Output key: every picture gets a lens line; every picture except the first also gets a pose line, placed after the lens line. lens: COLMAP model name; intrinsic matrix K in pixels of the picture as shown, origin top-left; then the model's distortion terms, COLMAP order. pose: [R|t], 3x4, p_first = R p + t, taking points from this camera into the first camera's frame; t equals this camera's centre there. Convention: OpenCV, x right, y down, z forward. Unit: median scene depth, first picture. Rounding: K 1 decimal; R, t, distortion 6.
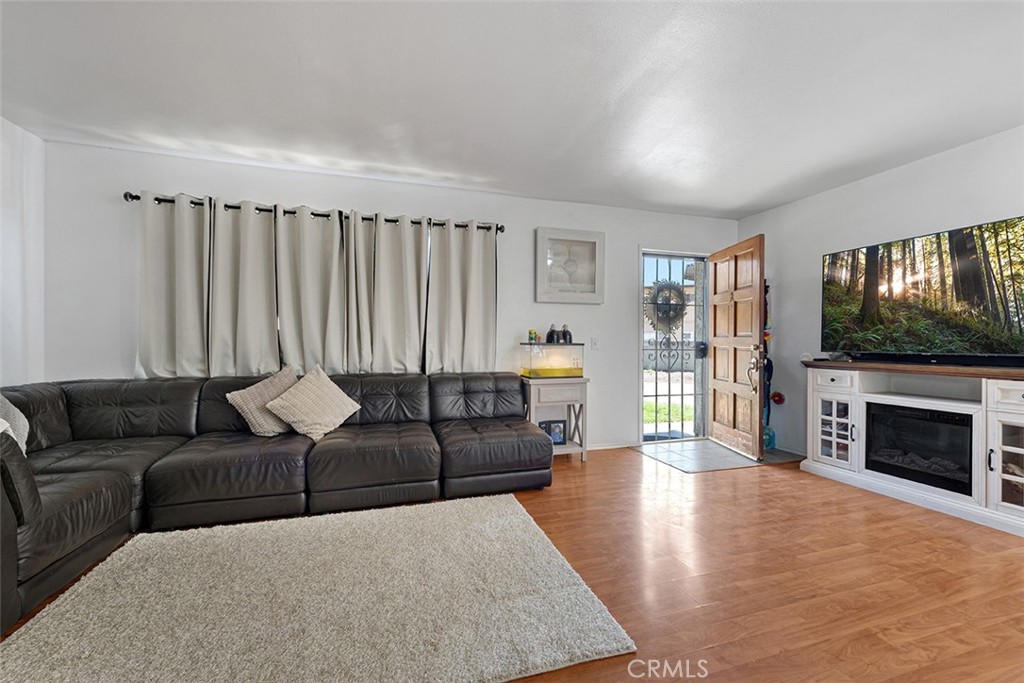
lens RADIAL K [[417.2, 0, 512.0], [0, 417.2, 341.5], [0, 0, 1]] dist [-0.001122, -0.000001]
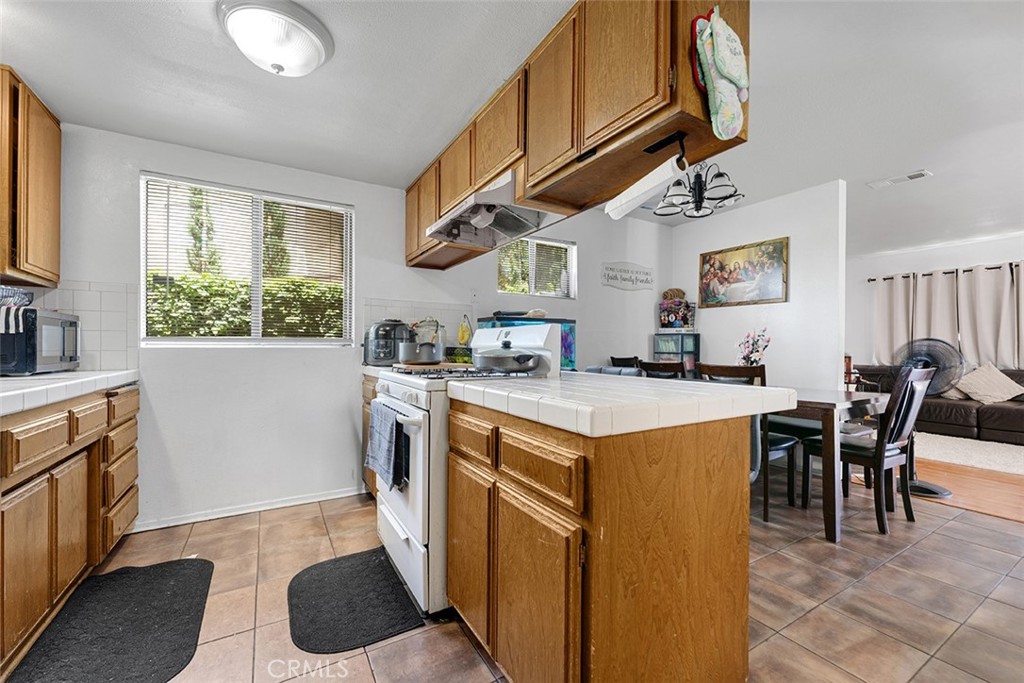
lens RADIAL K [[417.2, 0, 512.0], [0, 417.2, 341.5], [0, 0, 1]] dist [-0.001122, -0.000001]
pose [[0.226628, -0.009588, -0.973934, 0.753864], [-0.003521, 0.999937, -0.010664, -0.002118], [0.973975, 0.005846, 0.226580, -1.287770]]
